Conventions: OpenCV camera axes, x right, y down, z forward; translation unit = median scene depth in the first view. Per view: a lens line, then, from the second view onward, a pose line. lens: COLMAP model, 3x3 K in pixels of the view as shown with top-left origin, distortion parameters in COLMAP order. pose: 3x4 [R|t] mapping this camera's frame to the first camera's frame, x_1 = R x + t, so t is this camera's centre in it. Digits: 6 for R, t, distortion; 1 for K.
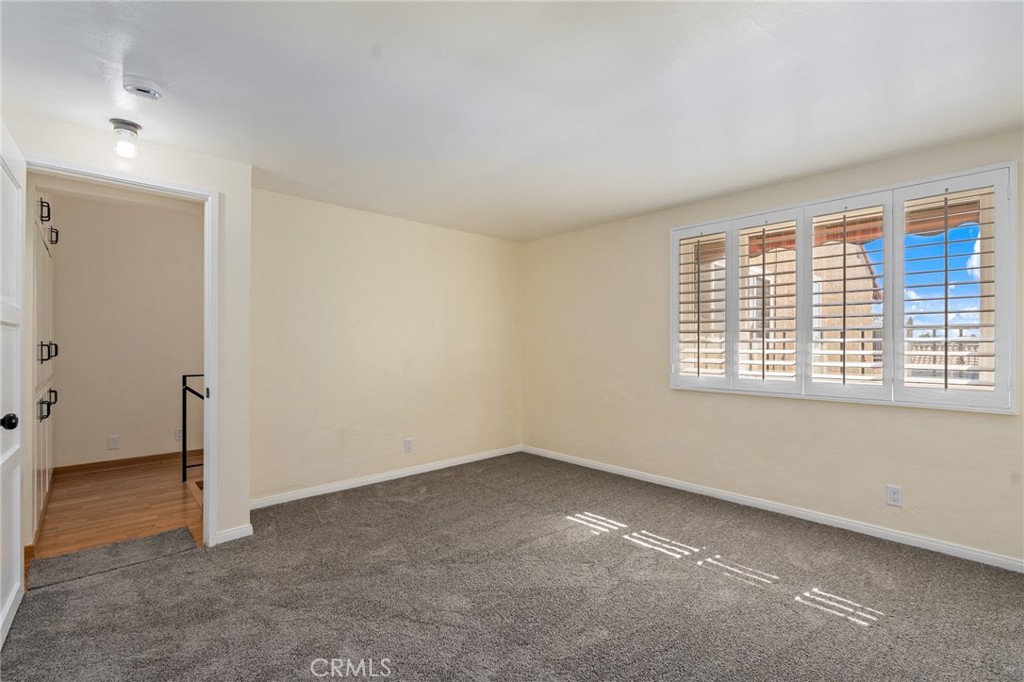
lens RADIAL K [[468.8, 0, 511.8], [0, 468.8, 343.4], [0, 0, 1]] dist [-0.000775, 0.000283]
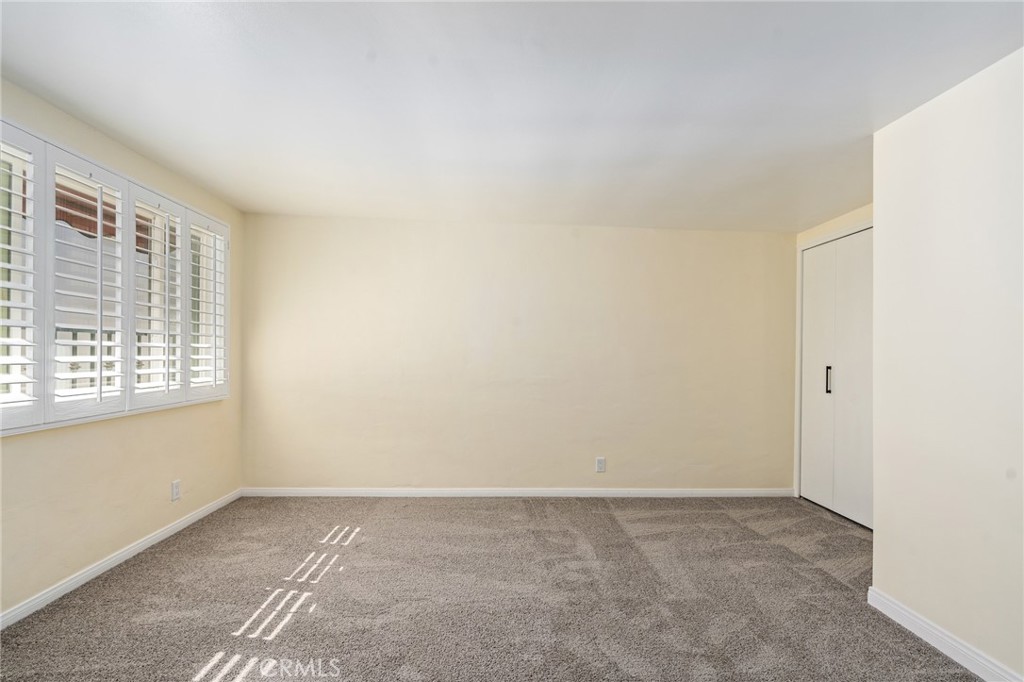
lens RADIAL K [[459.9, 0, 513.6], [0, 459.9, 356.0], [0, 0, 1]] dist [-0.000163, 0.000365]
pose [[-0.757756, -0.016565, 0.652328, -0.446927], [-0.013228, 0.999862, 0.010025, -0.002440], [-0.652404, -0.001032, -0.757871, 1.278261]]
